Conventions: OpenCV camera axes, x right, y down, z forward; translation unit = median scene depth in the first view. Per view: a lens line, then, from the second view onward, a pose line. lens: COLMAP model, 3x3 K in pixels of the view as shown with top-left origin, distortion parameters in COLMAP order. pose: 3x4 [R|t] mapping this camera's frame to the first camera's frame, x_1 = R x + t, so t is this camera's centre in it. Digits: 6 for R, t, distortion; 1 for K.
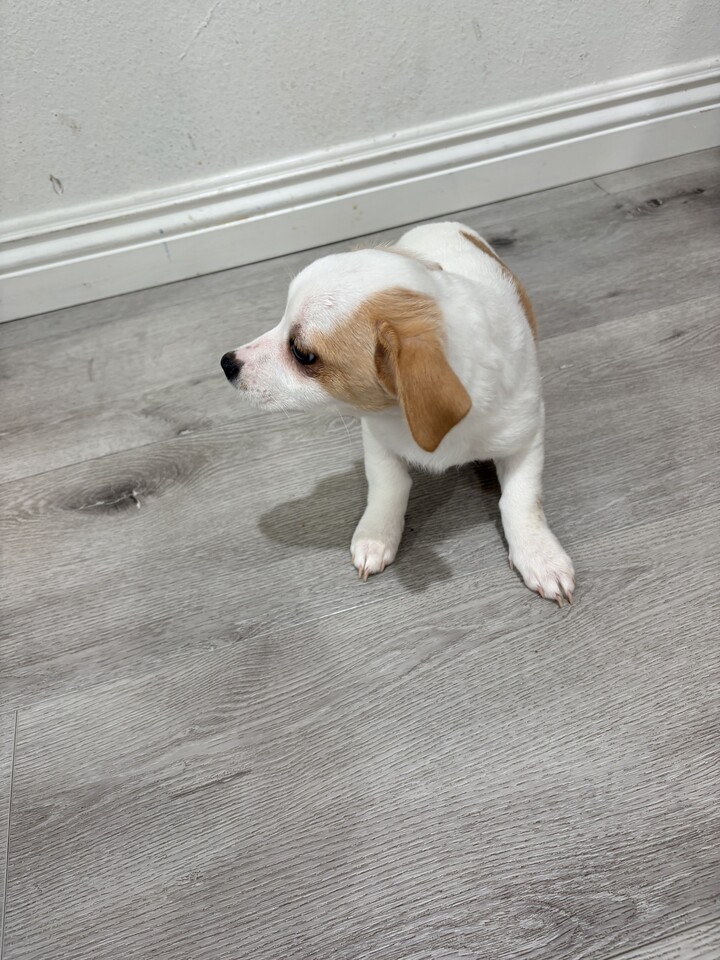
lens RADIAL K [[741.4, 0, 355.8], [0, 741.4, 481.1], [0, 0, 1]] dist [0.001163, -0.004579]
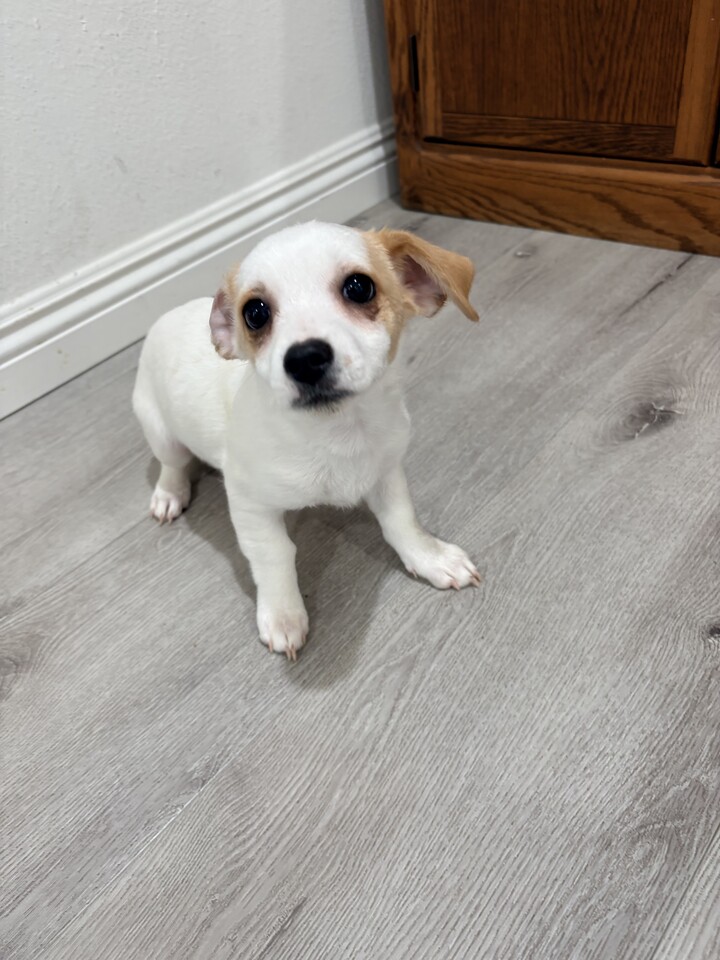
lens RADIAL K [[731.9, 0, 350.4], [0, 731.9, 483.4], [0, 0, 1]] dist [0.002334, -0.011490]
pose [[0.836674, -0.348924, 0.422171, -0.264239], [0.417177, 0.905434, -0.078435, 0.035717], [-0.354881, 0.241744, 0.903117, 0.081096]]
